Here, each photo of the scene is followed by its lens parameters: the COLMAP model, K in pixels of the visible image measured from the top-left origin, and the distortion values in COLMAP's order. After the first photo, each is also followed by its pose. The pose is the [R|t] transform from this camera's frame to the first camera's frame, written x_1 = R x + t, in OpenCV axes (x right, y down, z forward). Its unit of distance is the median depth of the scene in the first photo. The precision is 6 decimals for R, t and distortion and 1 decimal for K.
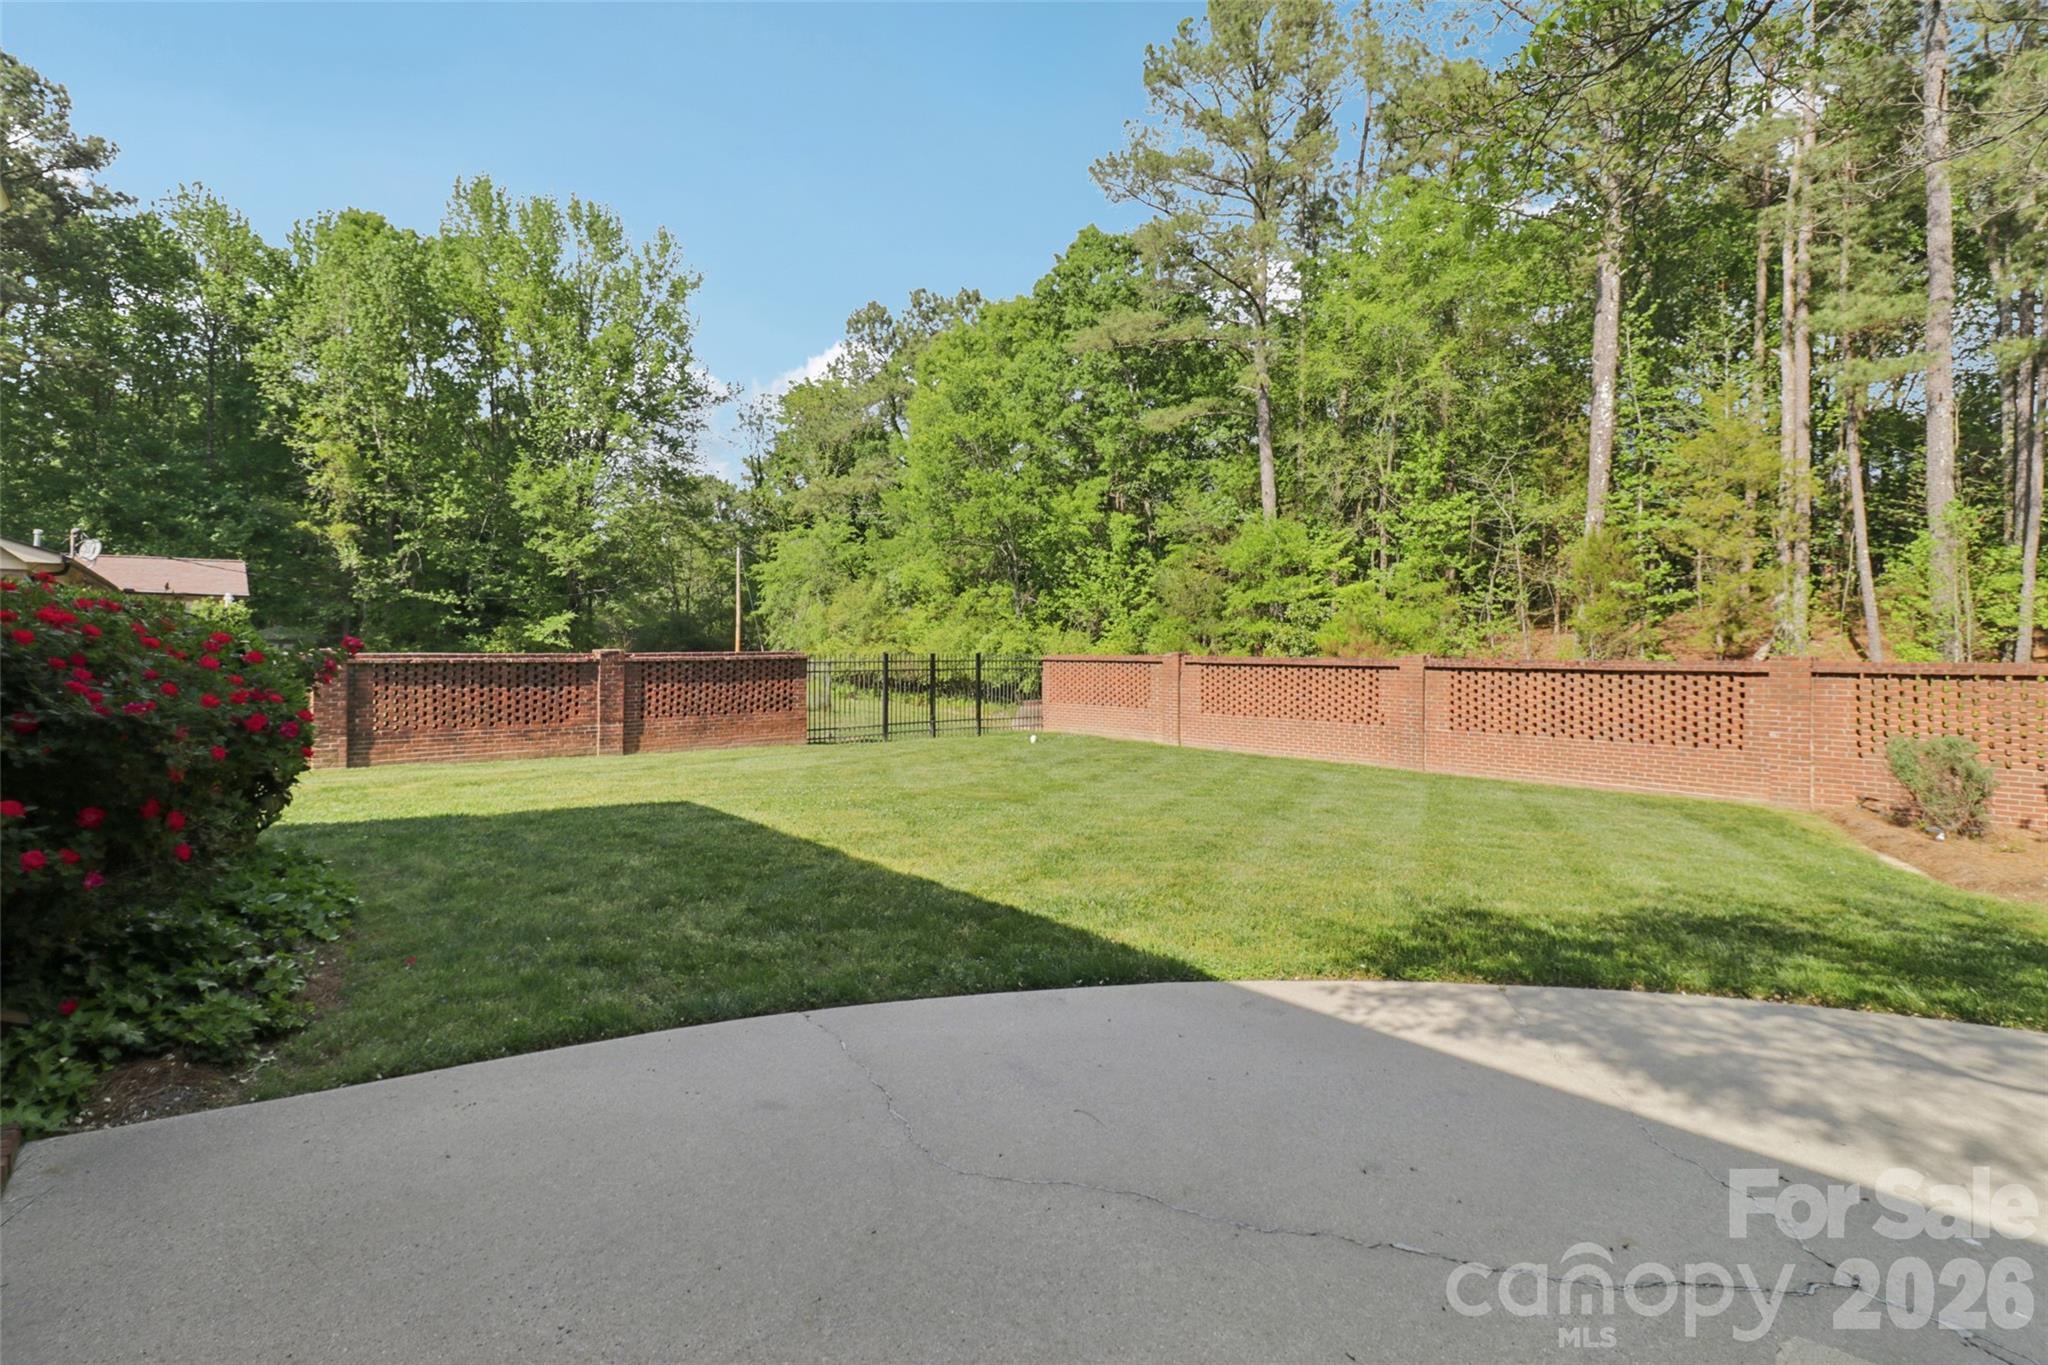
lens RADIAL K [[931.2, 0, 1025.0], [0, 931.2, 674.0], [0, 0, 1]] dist [0.001745, 0.000142]
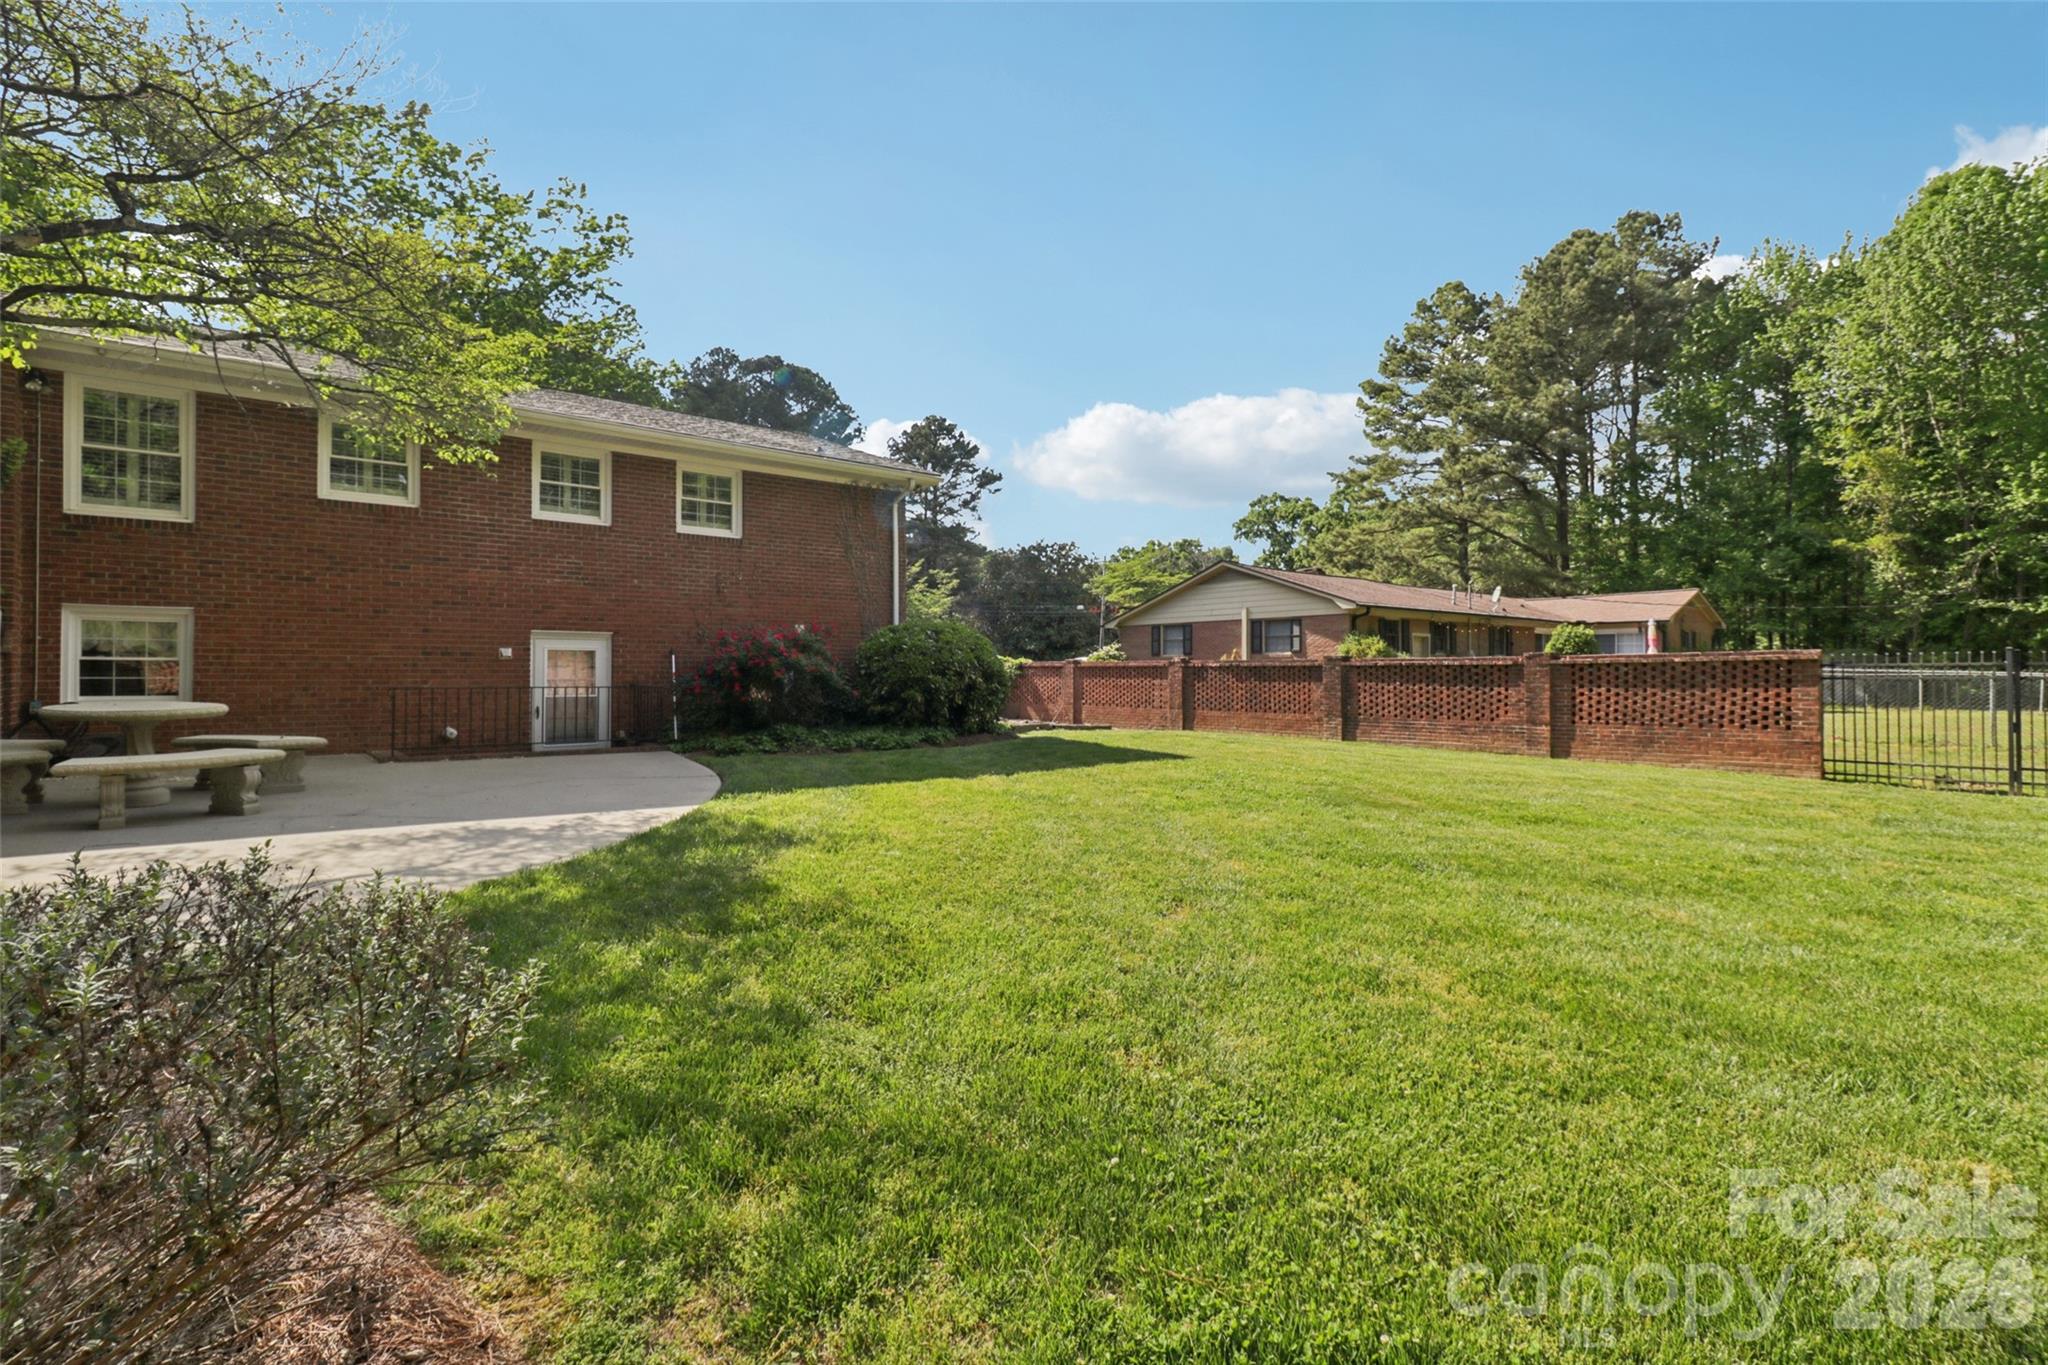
lens RADIAL K [[931.2, 0, 1019.6], [0, 931.2, 672.9], [0, 0, 1]] dist [0.001745, 0.000142]
pose [[0.000299, -0.006612, -0.999978, 0.195309], [-0.029096, 0.999555, -0.006618, 0.006636], [0.999577, 0.029098, 0.000107, 0.153192]]
